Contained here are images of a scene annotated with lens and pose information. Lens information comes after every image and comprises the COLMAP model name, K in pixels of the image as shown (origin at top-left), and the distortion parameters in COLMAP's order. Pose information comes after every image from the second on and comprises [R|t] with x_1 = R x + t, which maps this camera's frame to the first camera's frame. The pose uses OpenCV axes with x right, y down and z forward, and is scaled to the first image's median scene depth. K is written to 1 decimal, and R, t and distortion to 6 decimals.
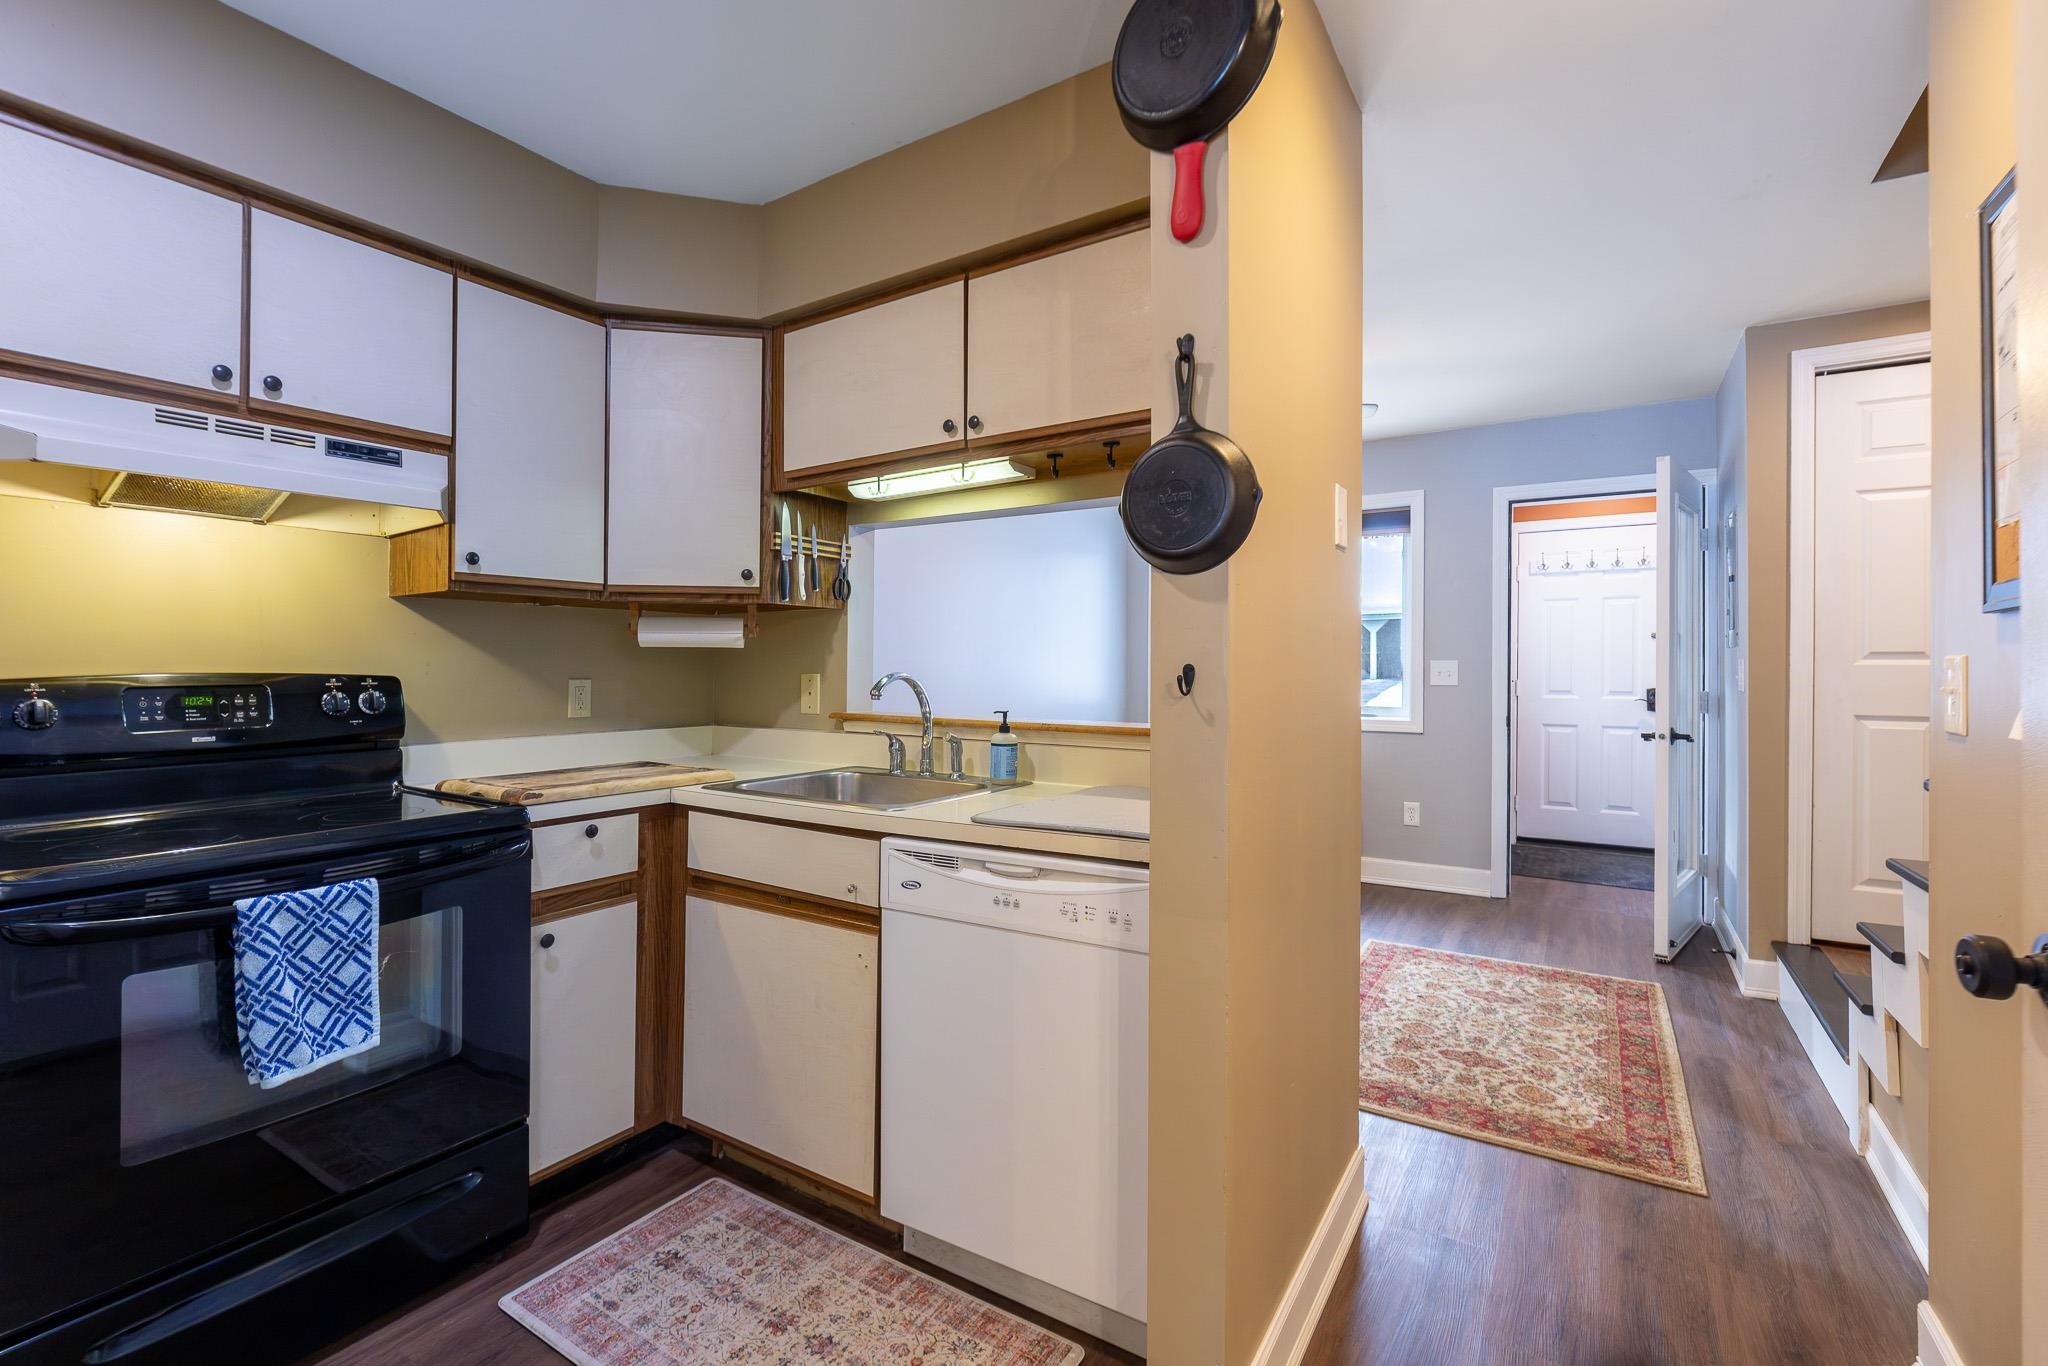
lens RADIAL K [[904.4, 0, 1015.3], [0, 904.4, 659.8], [0, 0, 1]] dist [-0.001150, -0.000194]
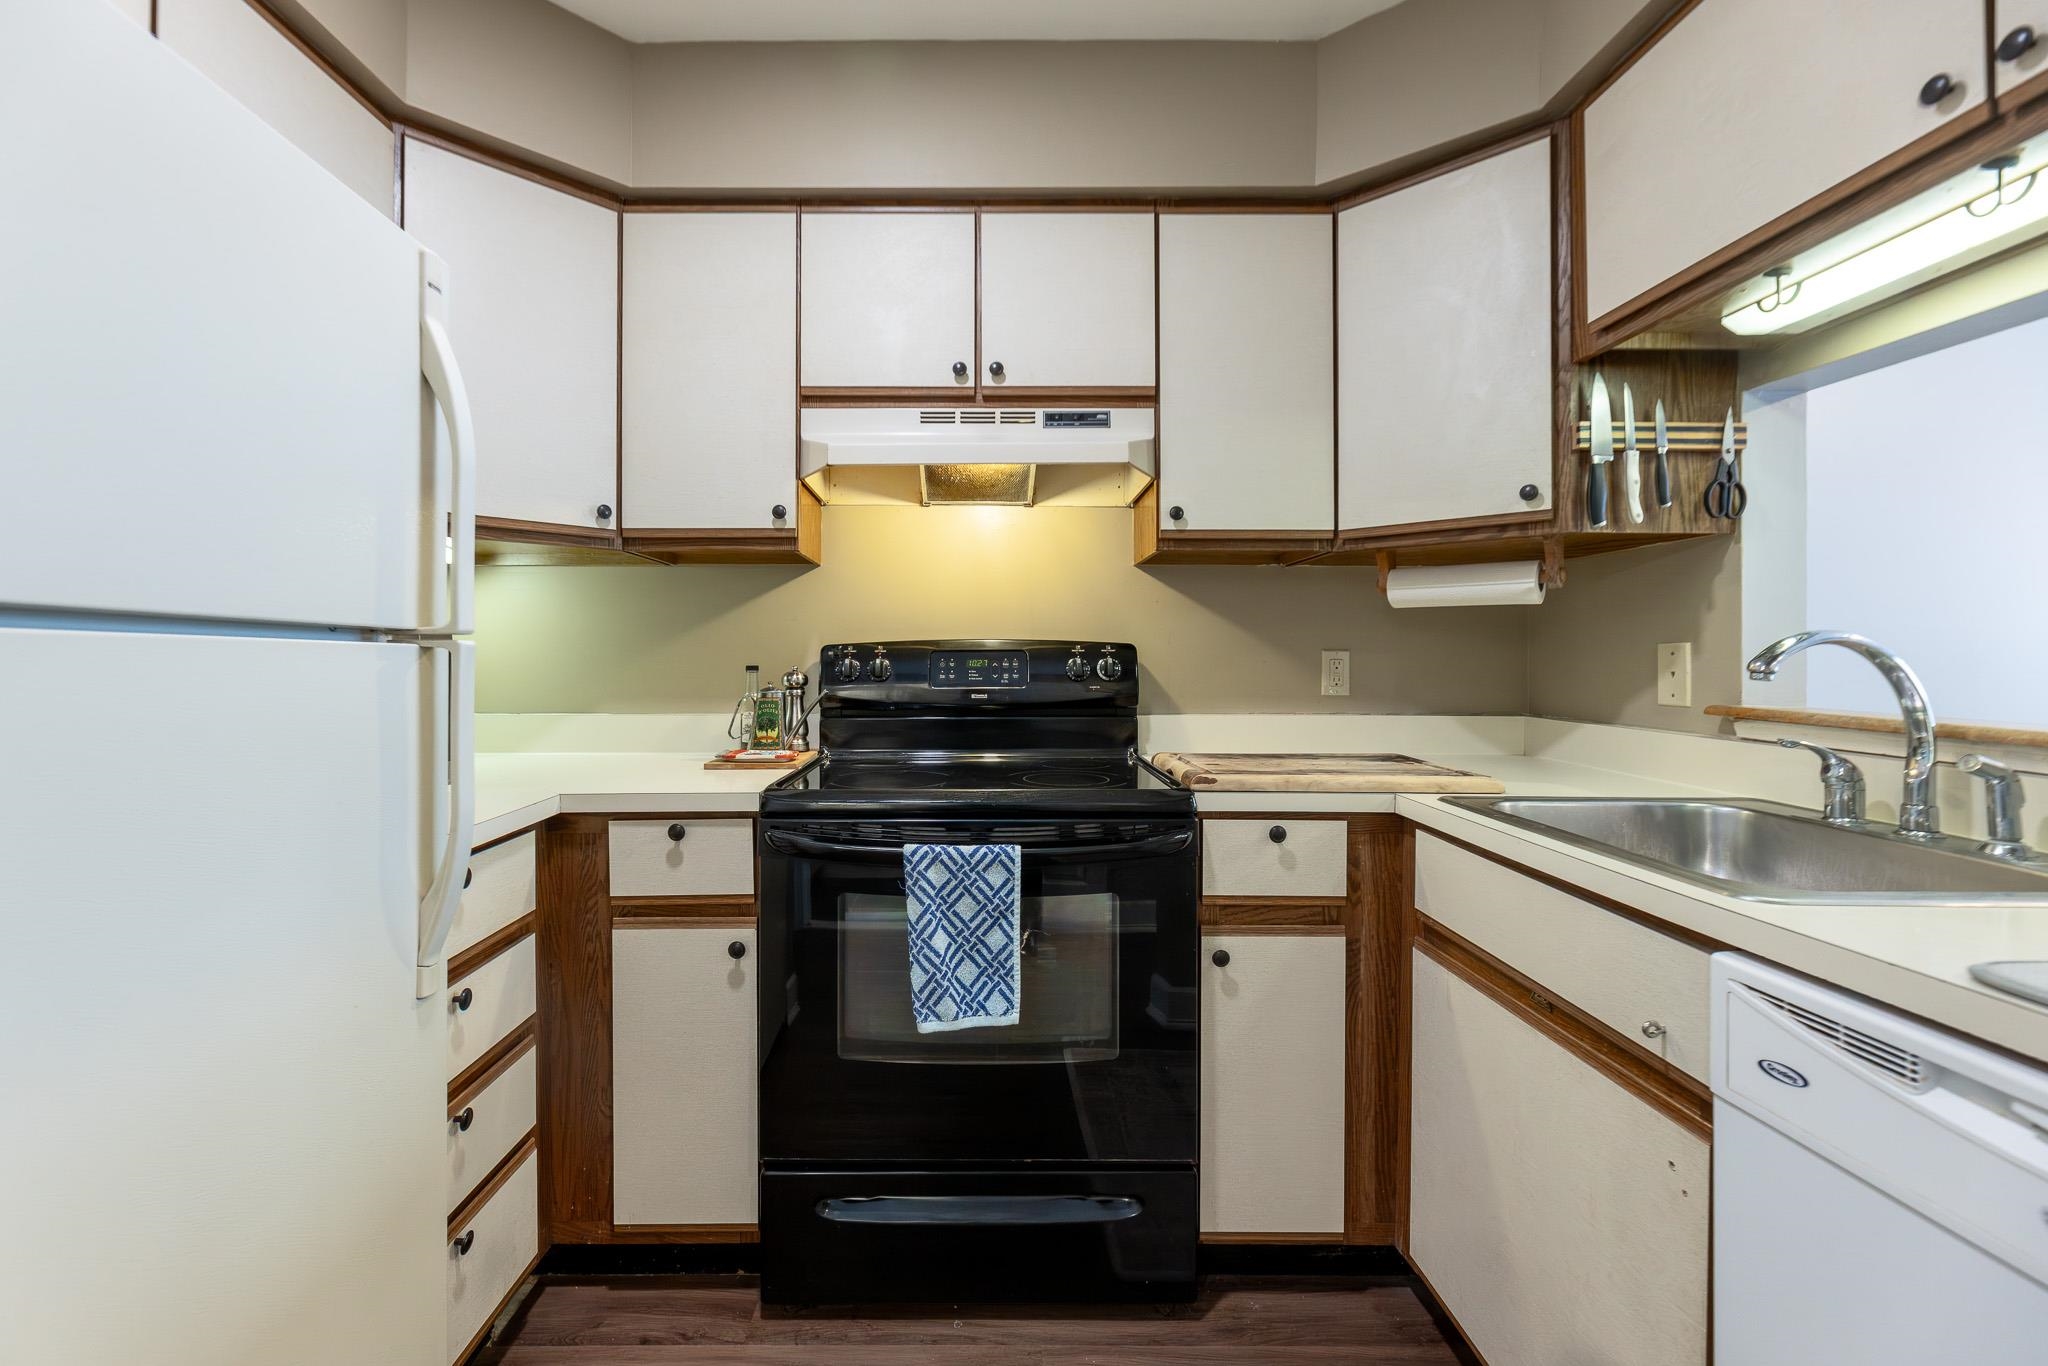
lens RADIAL K [[867.9, 0, 985.0], [0, 867.9, 643.6], [0, 0, 1]] dist [-0.001901, 0.000038]
pose [[0.538346, -0.009917, -0.842666, 0.035492], [0.003331, 0.999948, -0.009641, 0.027939], [0.842718, 0.002383, 0.538351, 0.363850]]
